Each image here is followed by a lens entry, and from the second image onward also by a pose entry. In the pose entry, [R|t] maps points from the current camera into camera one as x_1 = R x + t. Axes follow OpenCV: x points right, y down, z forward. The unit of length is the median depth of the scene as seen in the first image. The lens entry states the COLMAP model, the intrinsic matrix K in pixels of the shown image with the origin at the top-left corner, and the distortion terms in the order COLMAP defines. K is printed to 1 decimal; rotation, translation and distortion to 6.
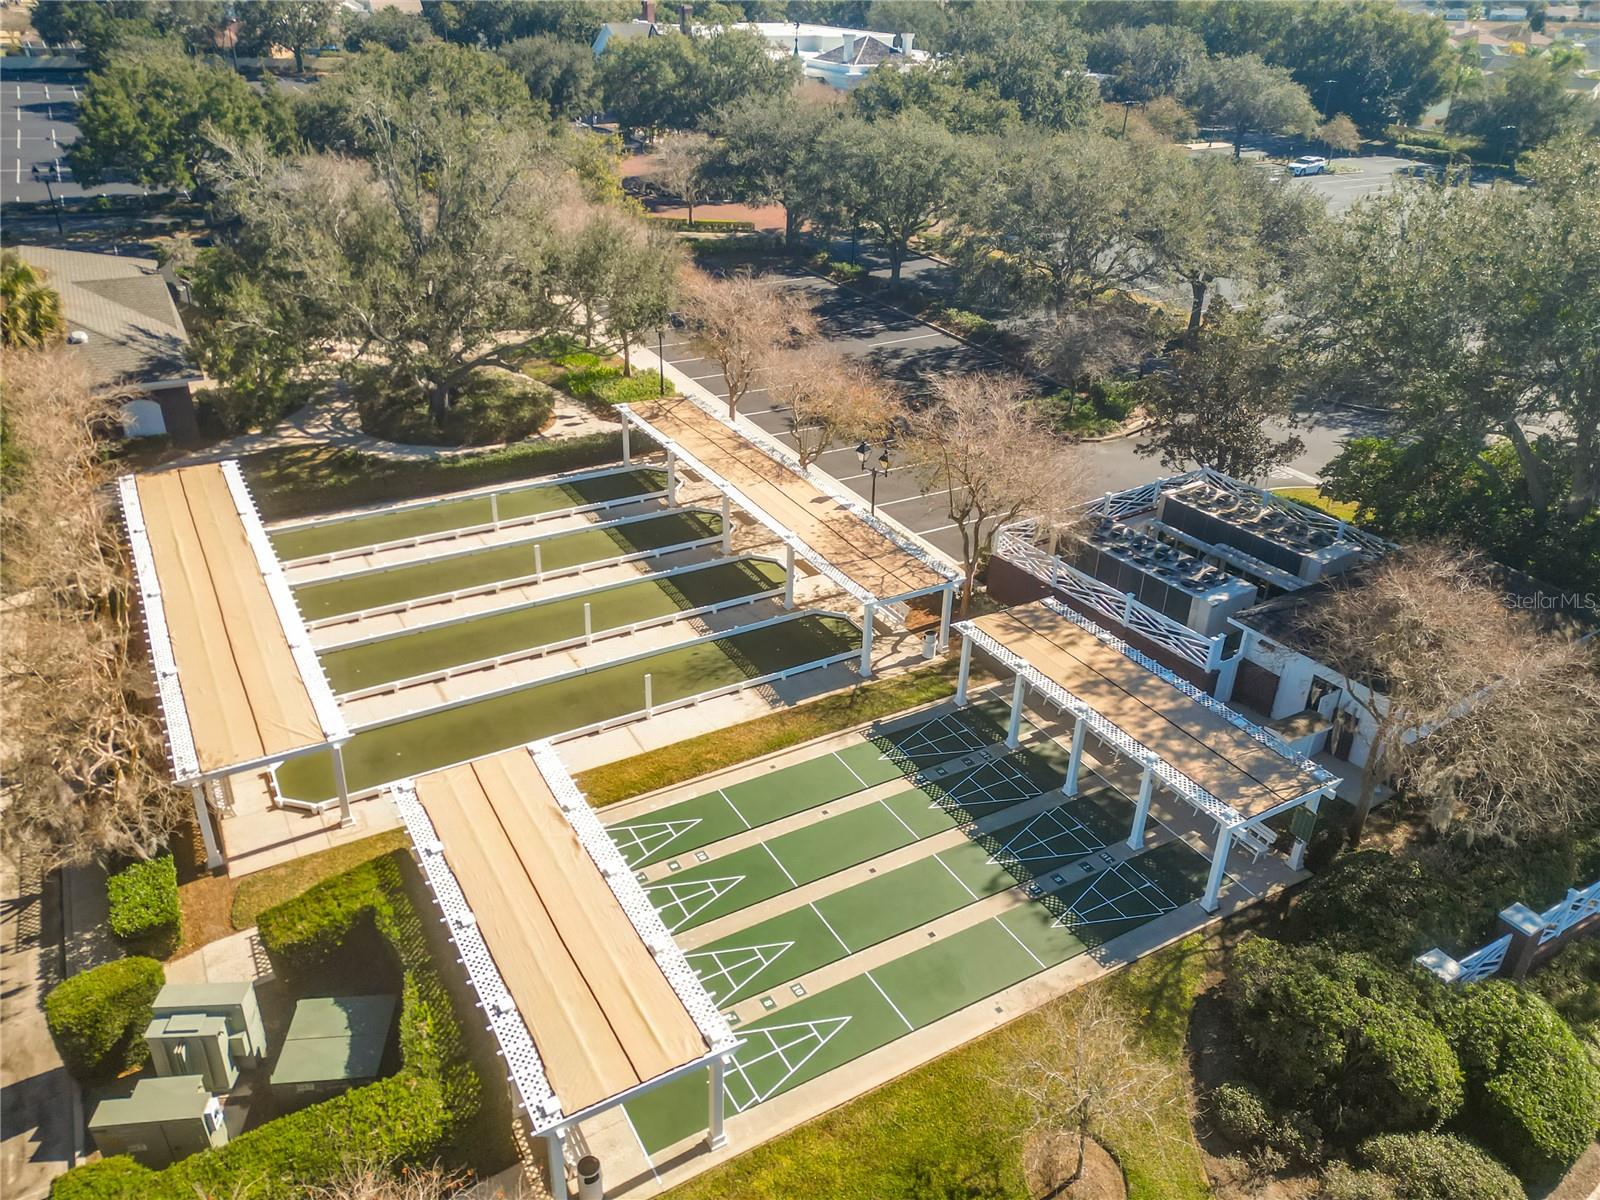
lens RADIAL K [[1165.7, 0, 800.0], [0, 1165.7, 600.0], [0, 0, 1]] dist [0.050837, -0.073946]
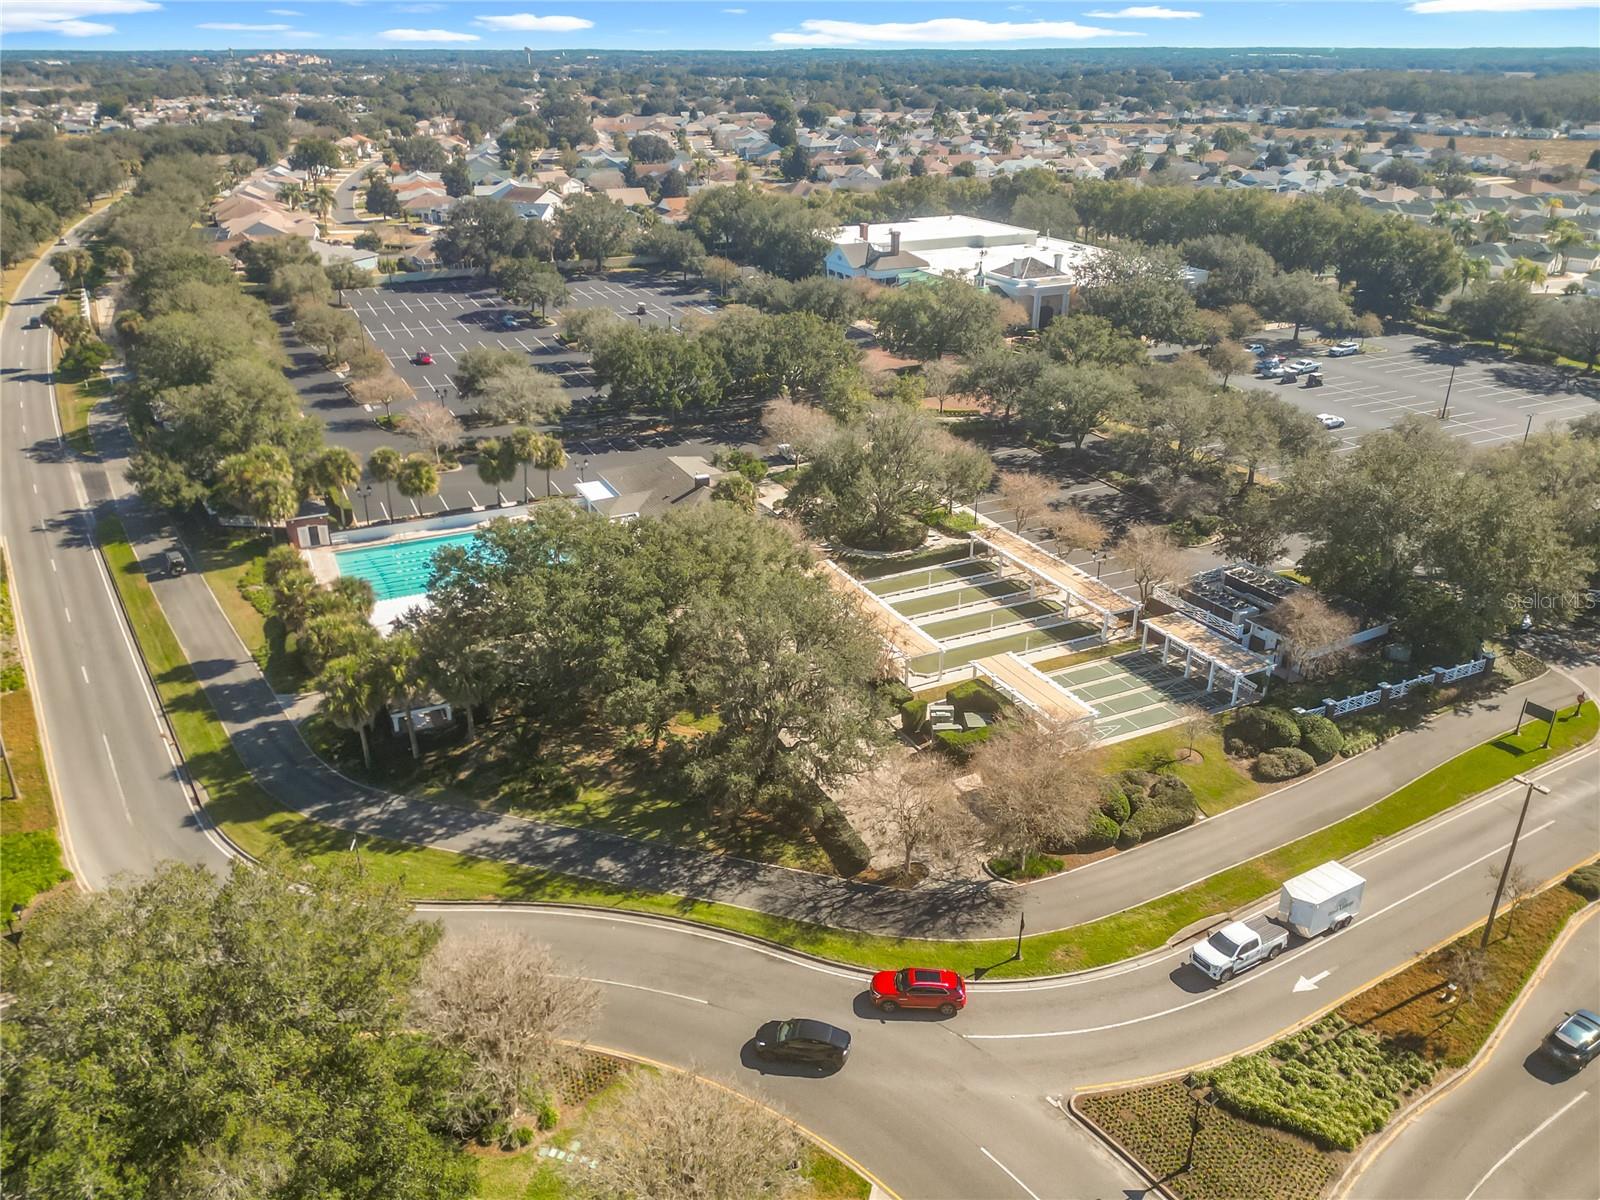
lens RADIAL K [[1190.9, 0, 794.2], [0, 1190.9, 617.4], [0, 0, 1]] dist [-0.026089, -0.000851]
pose [[0.996542, 0.004844, -0.082945, -0.366211], [-0.009888, 0.998118, -0.060515, 0.157732], [0.082496, 0.061126, 0.994715, -1.492093]]
